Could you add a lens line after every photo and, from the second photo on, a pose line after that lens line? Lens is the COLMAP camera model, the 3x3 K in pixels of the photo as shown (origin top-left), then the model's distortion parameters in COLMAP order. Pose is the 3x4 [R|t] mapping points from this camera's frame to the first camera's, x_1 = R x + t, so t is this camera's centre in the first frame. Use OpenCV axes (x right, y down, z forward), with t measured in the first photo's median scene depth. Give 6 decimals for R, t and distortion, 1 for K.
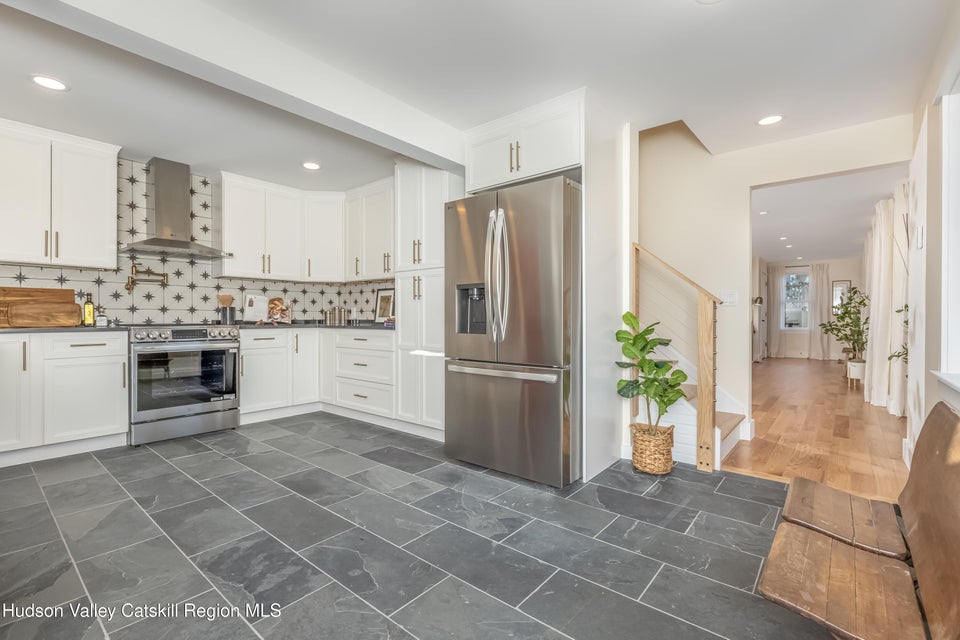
lens RADIAL K [[438.9, 0, 480.0], [0, 438.9, 320.0], [0, 0, 1]] dist [0.000893, -0.000130]
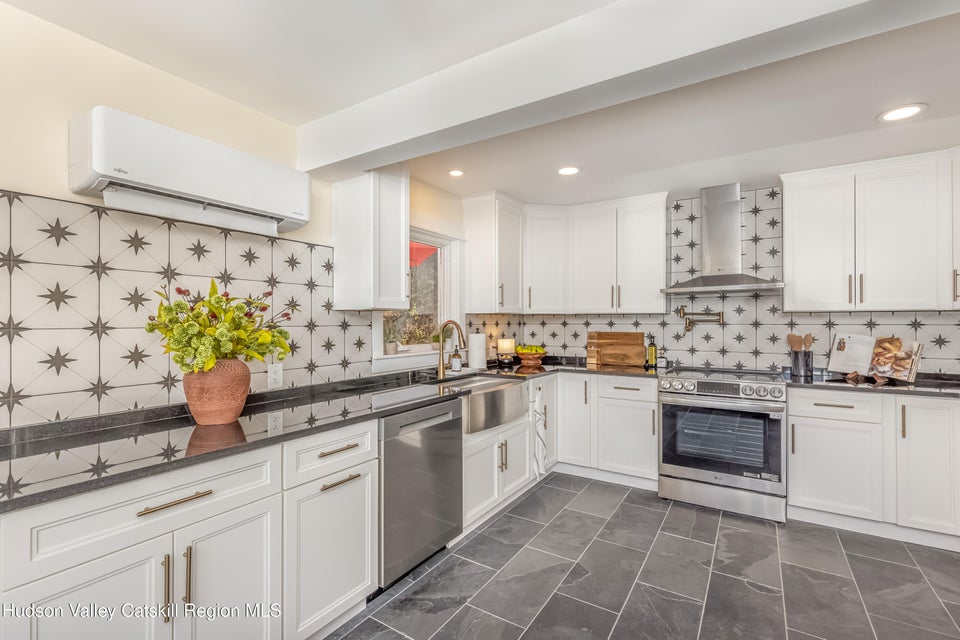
lens RADIAL K [[429.0, 0, 480.0], [0, 429.0, 320.0], [0, 0, 1]] dist [0.003131, 0.000314]
pose [[0.121639, -0.002210, -0.992572, 0.103236], [-0.002980, 0.999992, -0.002591, -0.096343], [0.992570, 0.003273, 0.121632, 0.453559]]
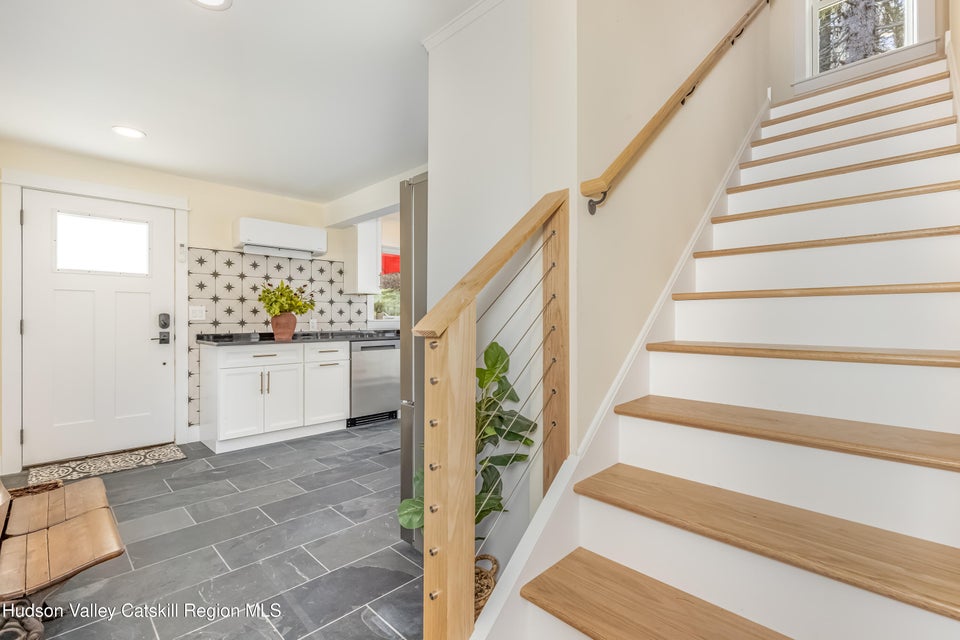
lens RADIAL K [[438.9, 0, 480.0], [0, 438.9, 320.0], [0, 0, 1]] dist [0.000893, -0.000130]
pose [[-0.103354, 0.008695, -0.994607, 0.744664], [-0.006639, 0.999933, 0.009431, -0.046195], [0.994623, 0.007578, -0.103289, 0.890378]]
